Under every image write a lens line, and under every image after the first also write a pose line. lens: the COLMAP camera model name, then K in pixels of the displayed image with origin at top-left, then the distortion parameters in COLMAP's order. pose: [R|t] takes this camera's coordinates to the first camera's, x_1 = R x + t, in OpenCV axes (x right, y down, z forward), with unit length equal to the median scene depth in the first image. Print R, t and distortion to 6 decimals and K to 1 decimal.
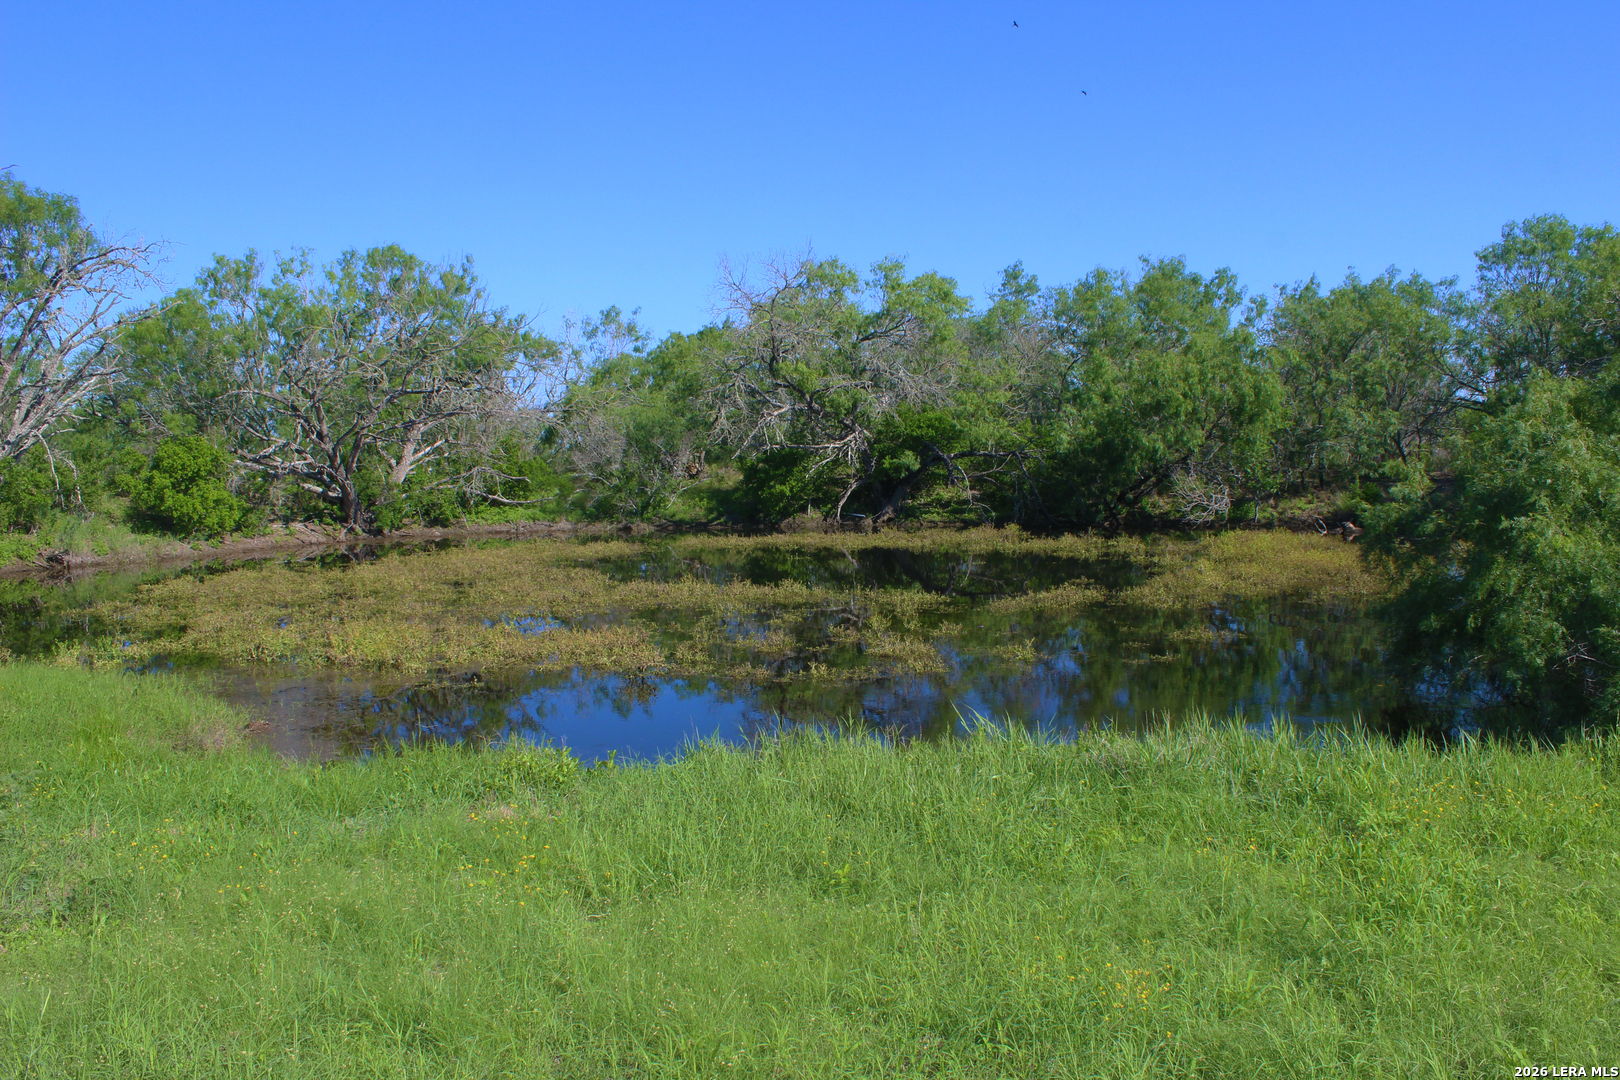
lens RADIAL K [[1407.1, 0, 815.6], [0, 1407.1, 553.8], [0, 0, 1]] dist [-0.082315, 0.077960]
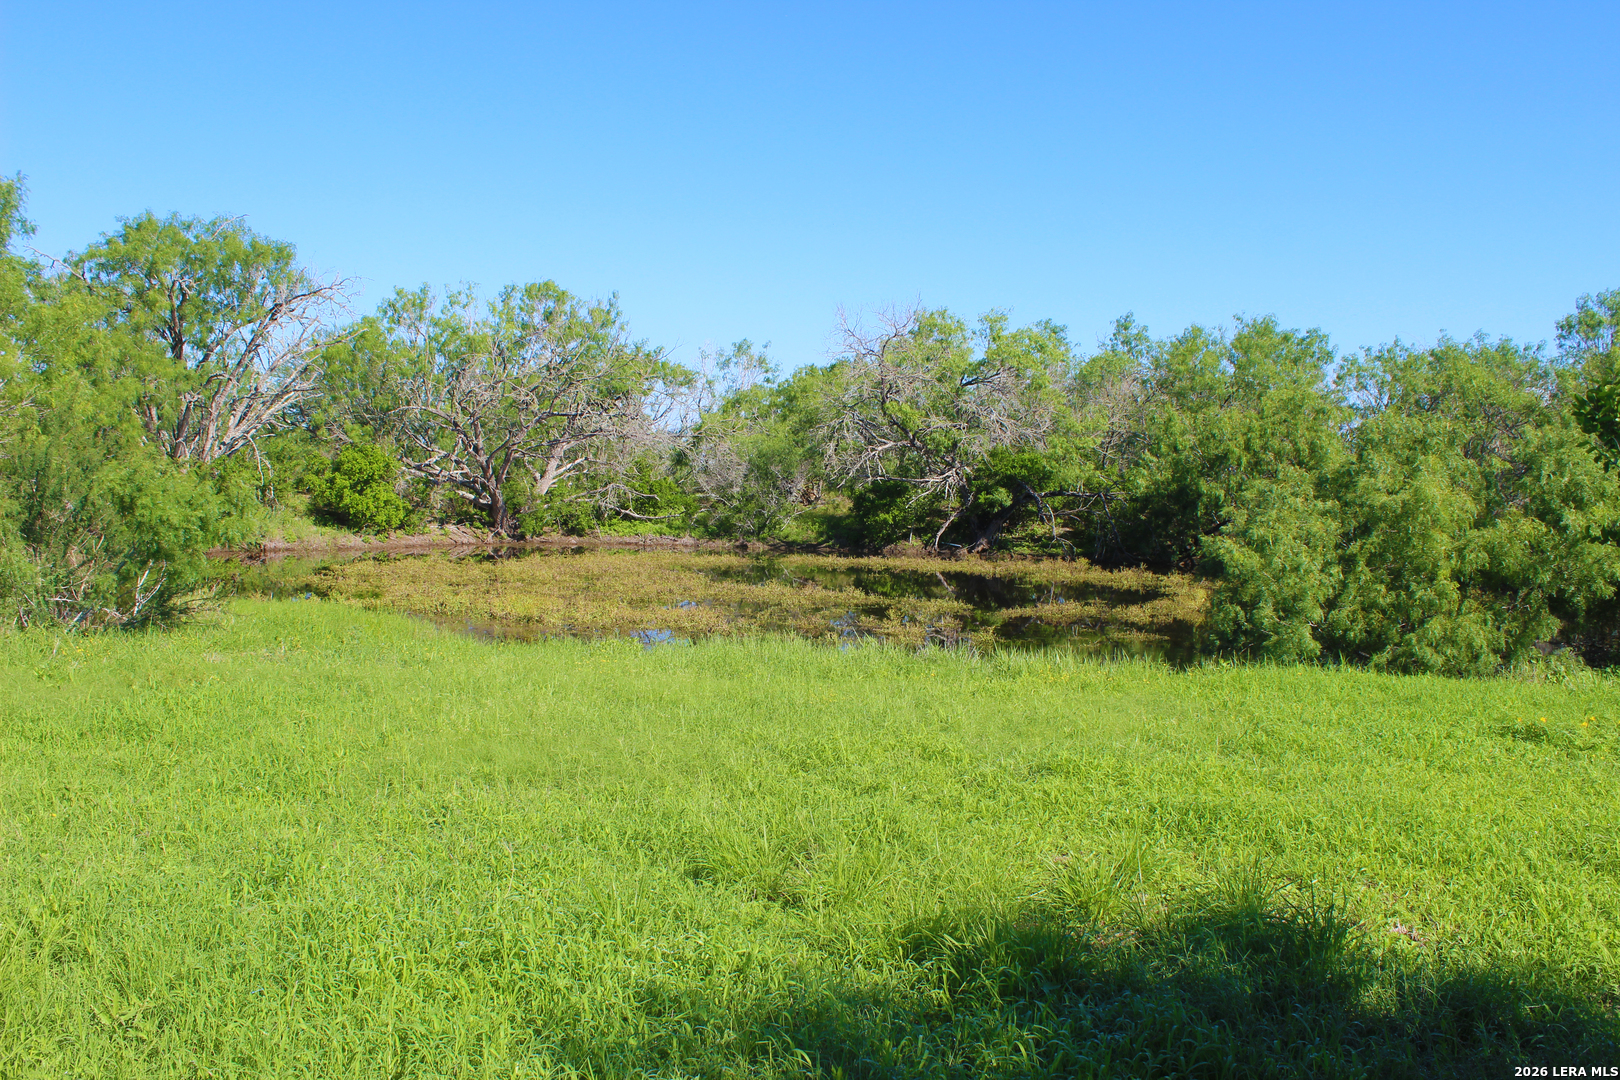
lens RADIAL K [[1481.3, 0, 812.4], [0, 1481.3, 544.0], [0, 0, 1]] dist [0.016016, 0.000000]
pose [[0.993280, 0.051216, -0.103788, 0.041967], [-0.054367, 0.998135, -0.027763, 0.010051], [0.102172, 0.033219, 0.994212, -0.156313]]
